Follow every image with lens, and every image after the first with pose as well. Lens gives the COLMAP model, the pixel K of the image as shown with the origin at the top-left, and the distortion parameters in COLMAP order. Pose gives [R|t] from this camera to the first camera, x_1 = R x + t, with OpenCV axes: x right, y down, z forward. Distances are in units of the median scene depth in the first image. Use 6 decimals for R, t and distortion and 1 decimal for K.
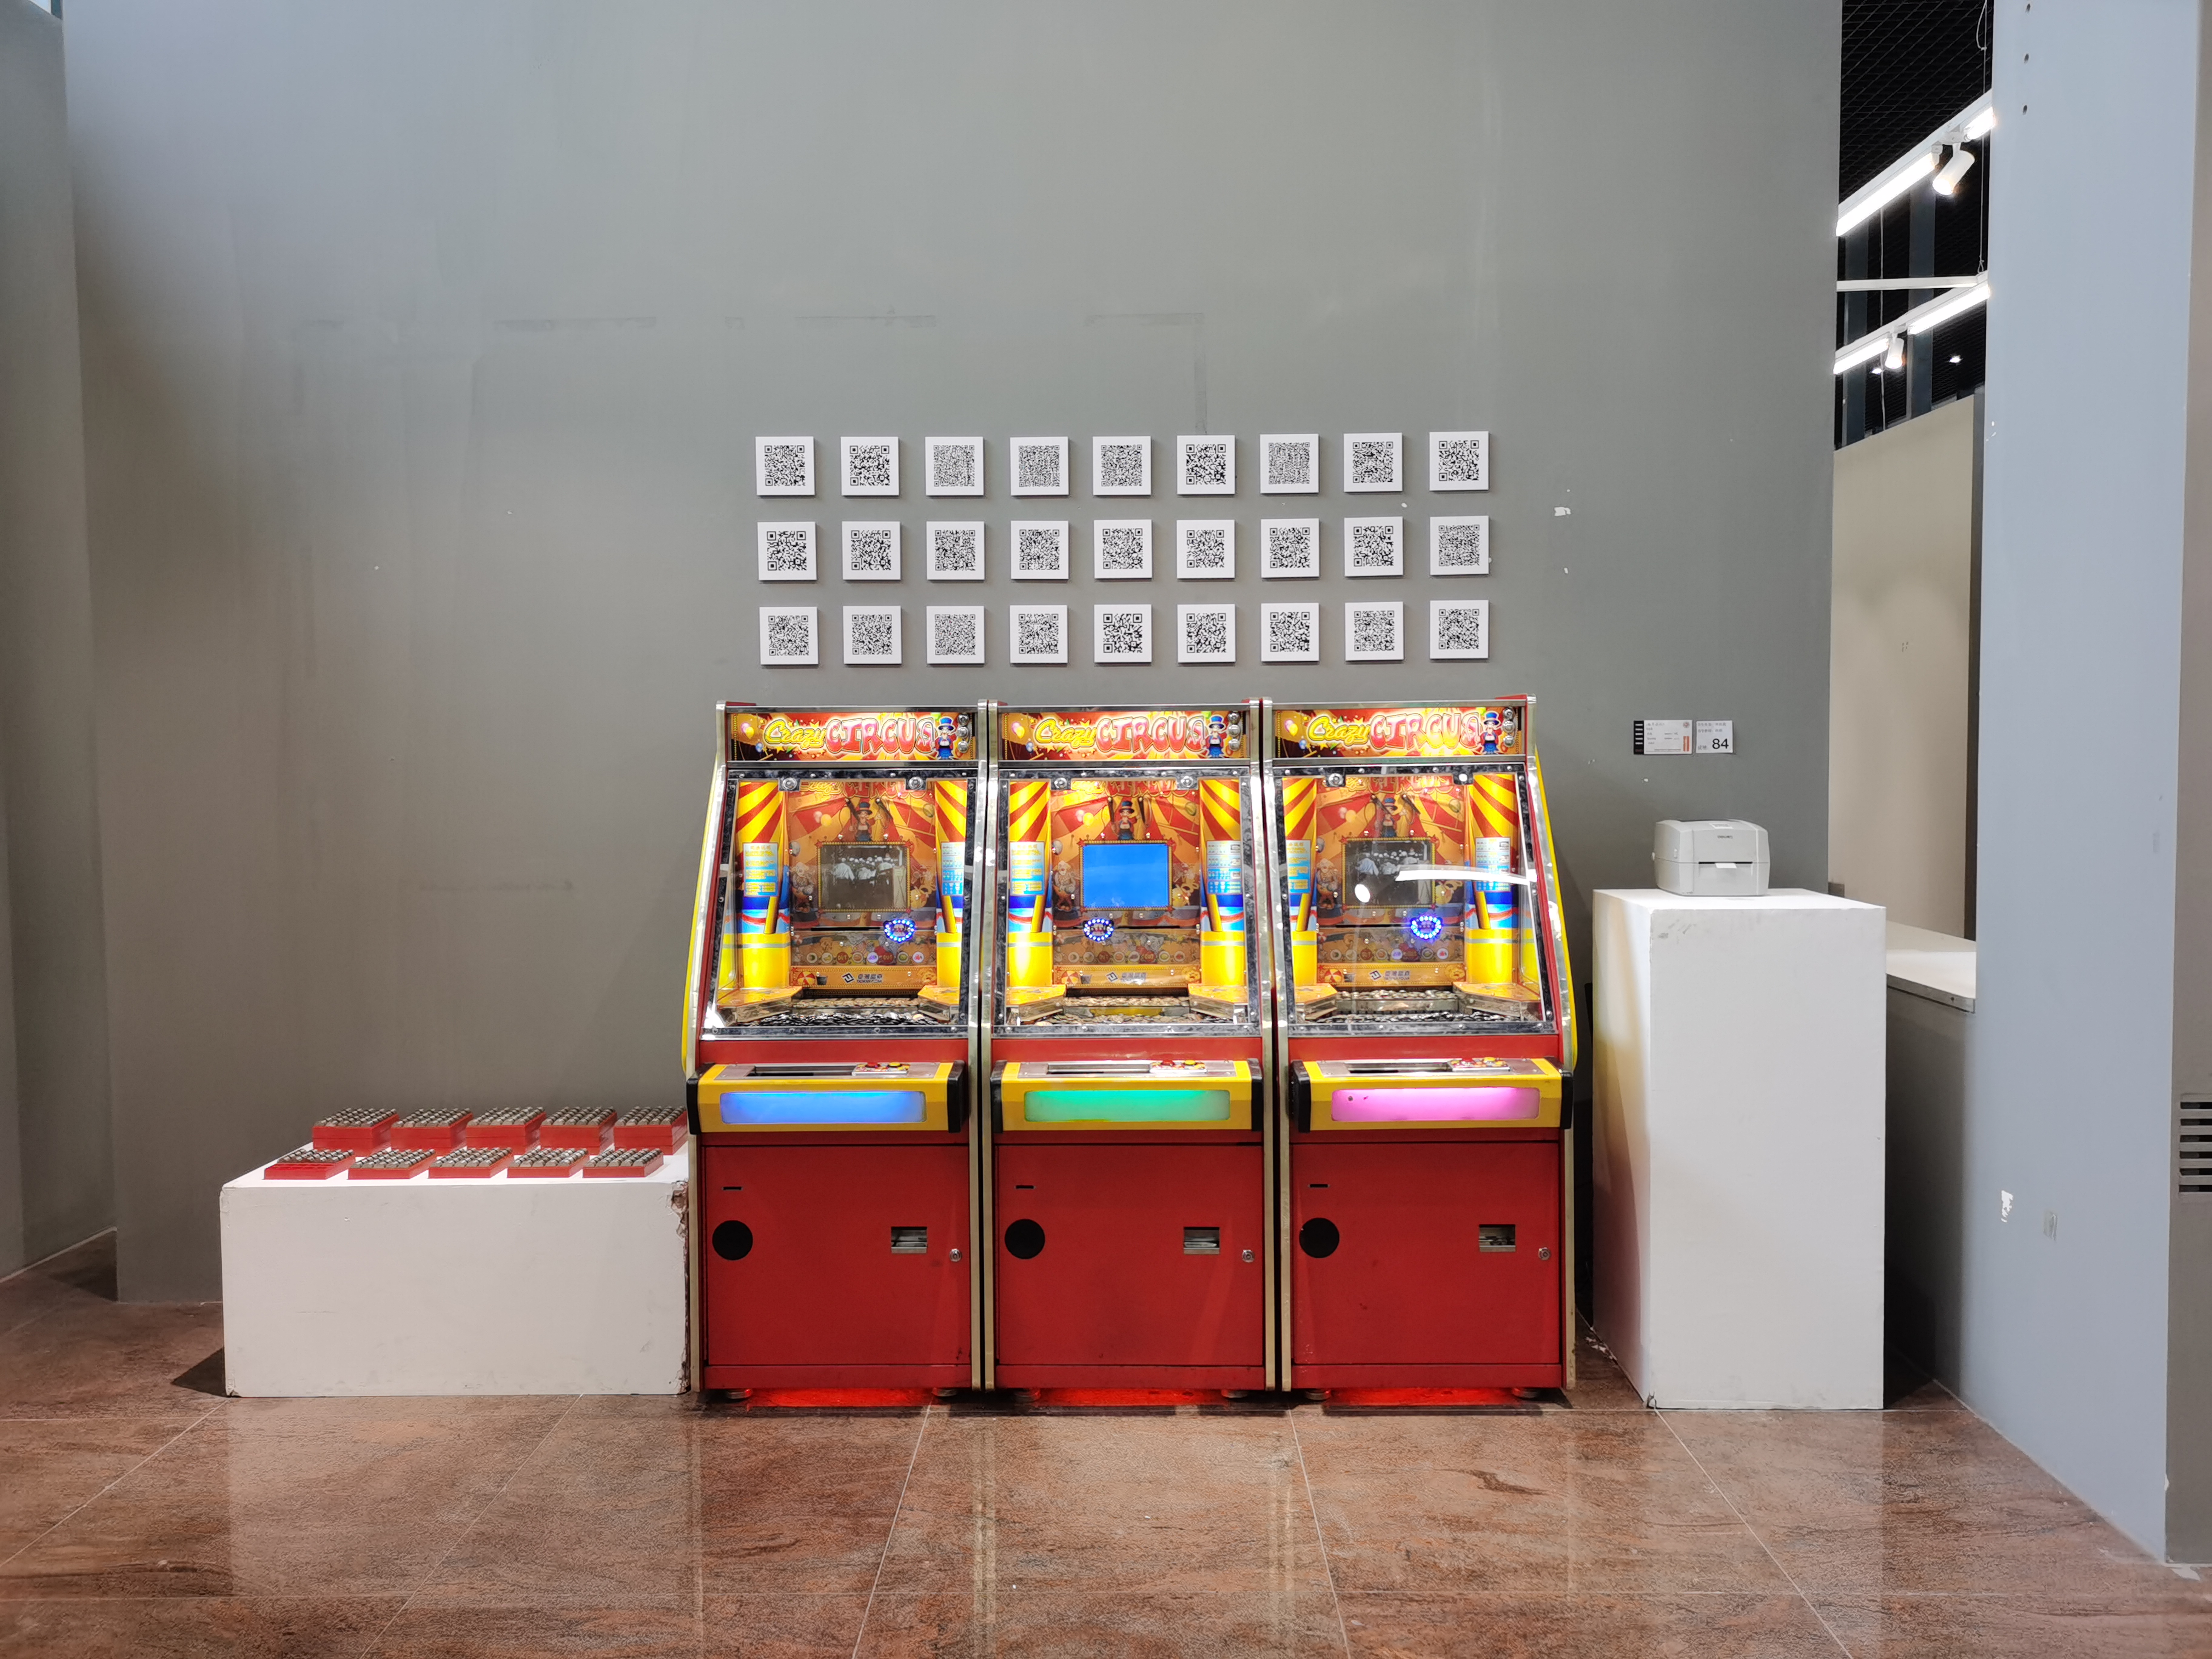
lens RADIAL K [[1750.6, 0, 1101.3], [0, 1750.6, 819.3], [0, 0, 1]] dist [0.059133, -0.001233]
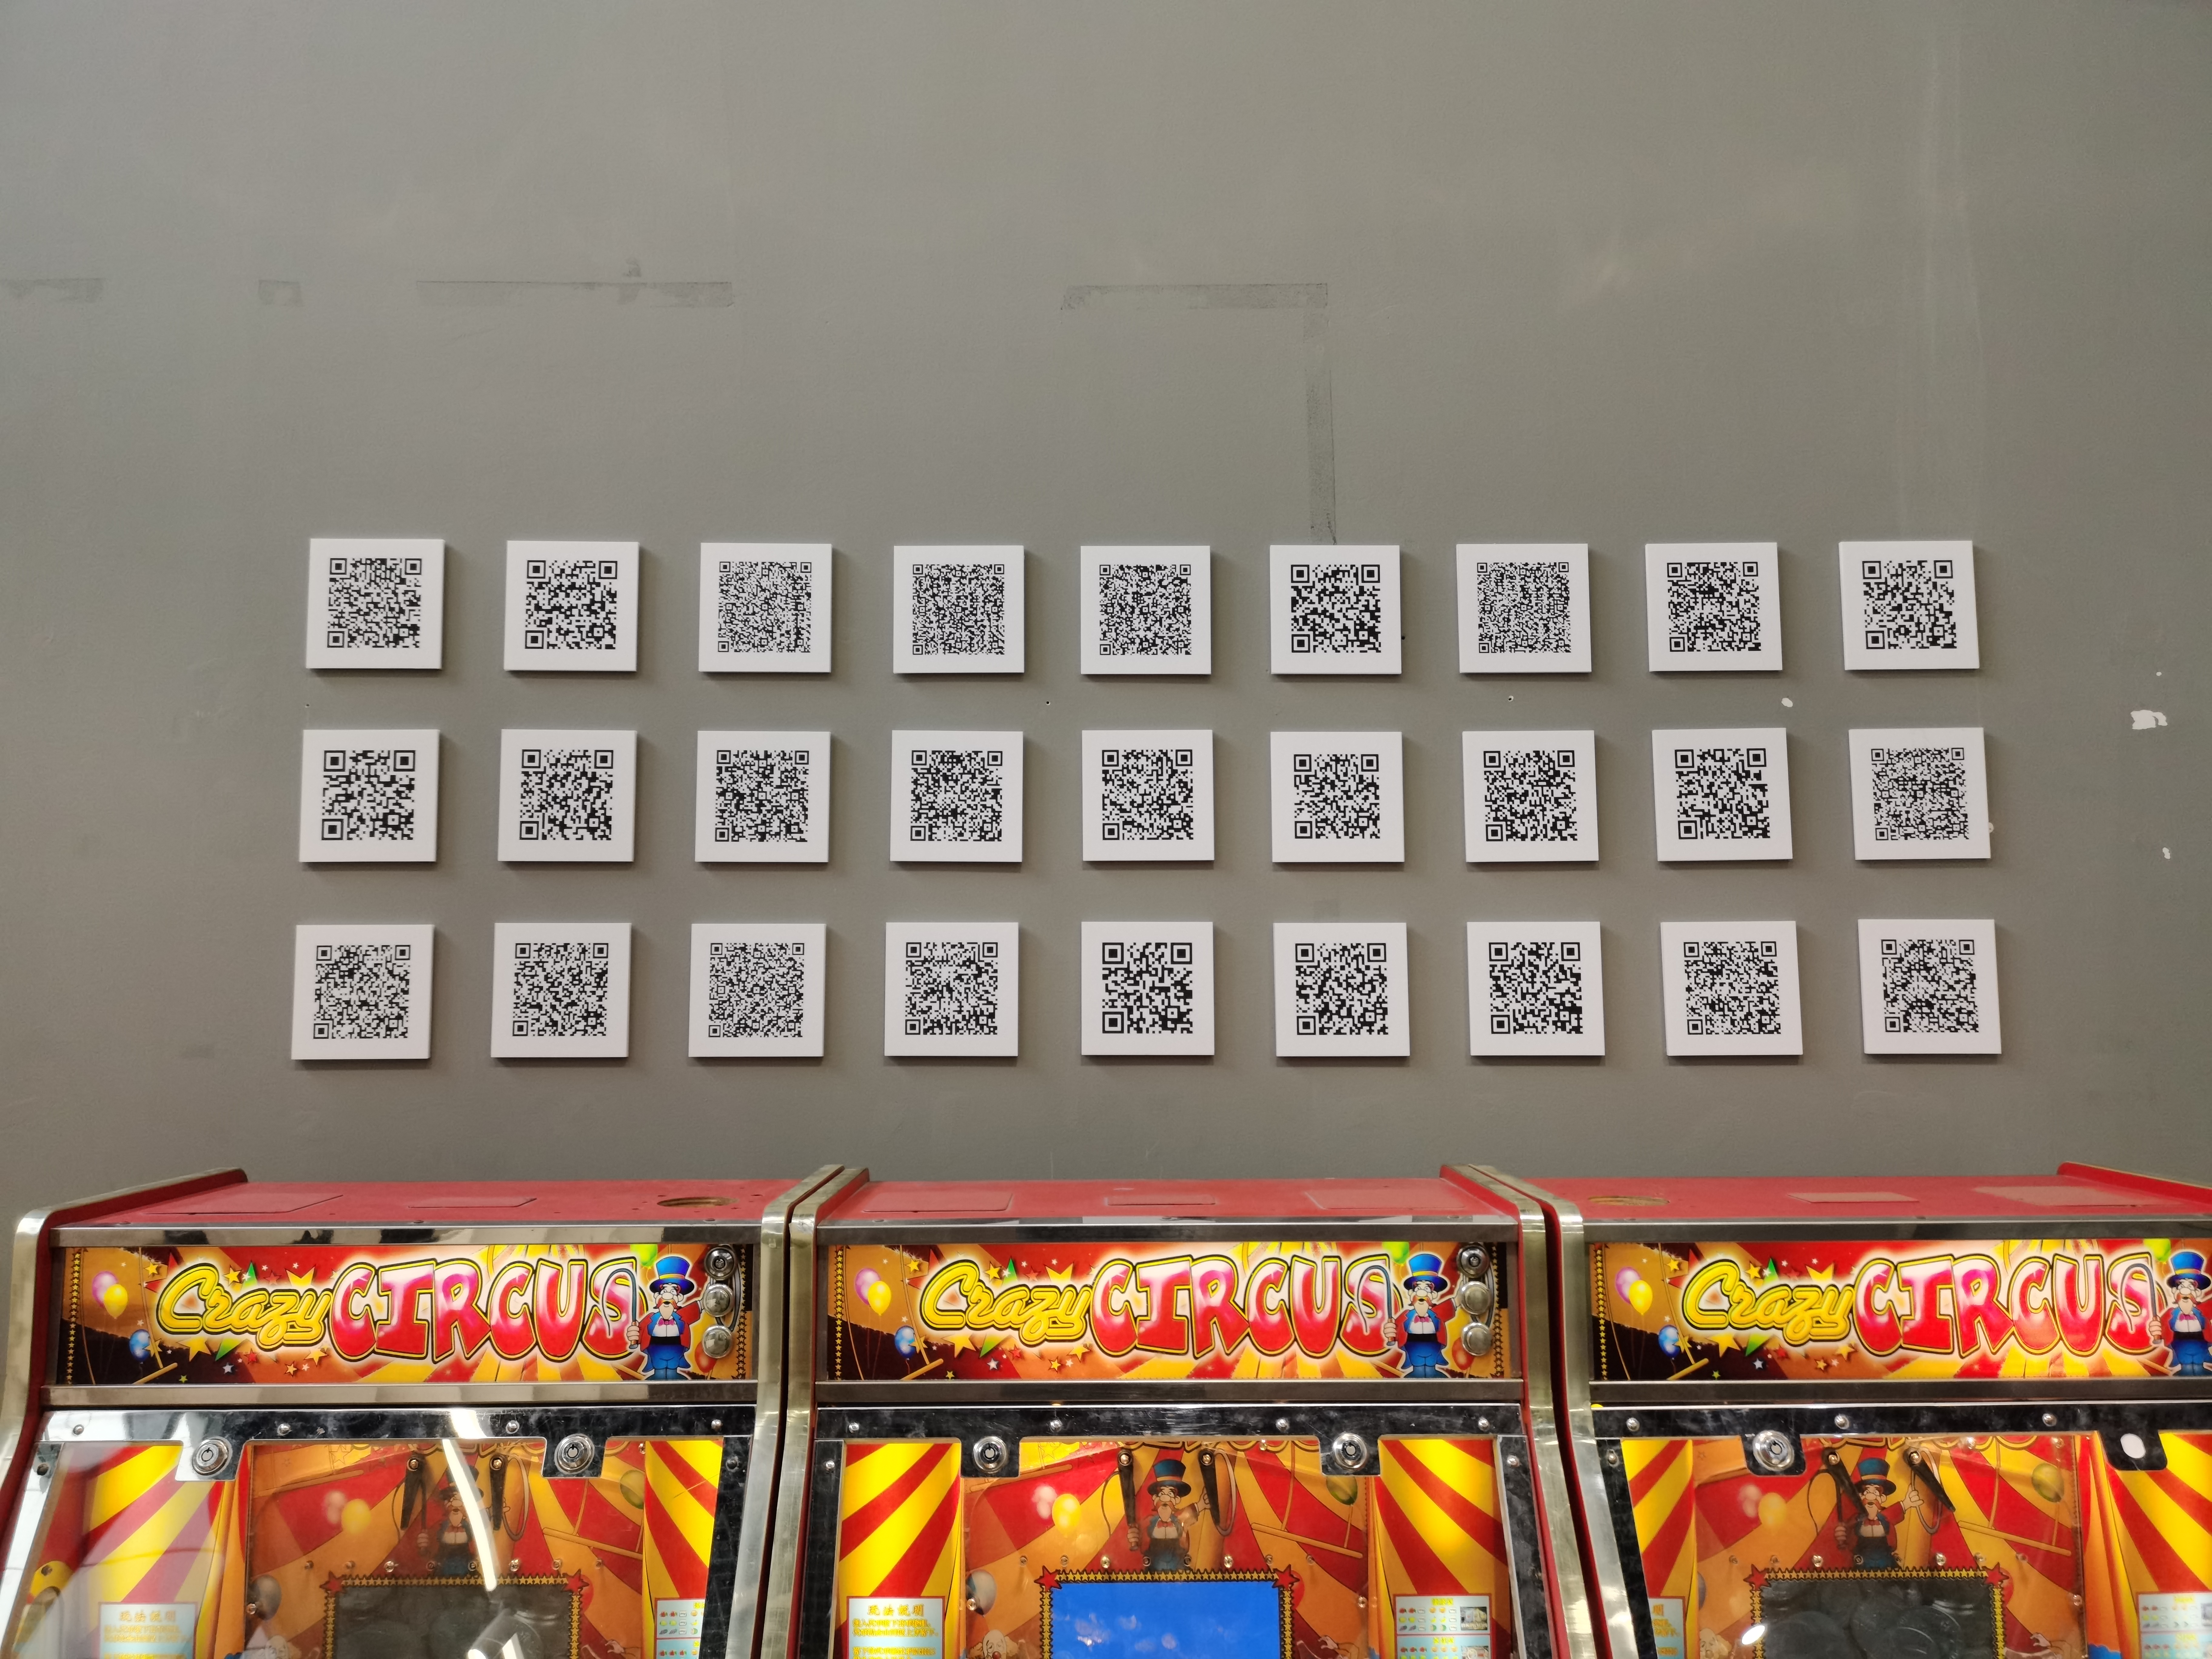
lens RADIAL K [[1750.6, 0, 1109.1], [0, 1750.6, 822.6], [0, 0, 1]] dist [0.059133, -0.001233]
pose [[0.999709, 0.006406, 0.023252, -0.007479], [-0.003206, 0.990824, -0.135118, -0.088672], [-0.023904, 0.135004, 0.990557, 0.570373]]
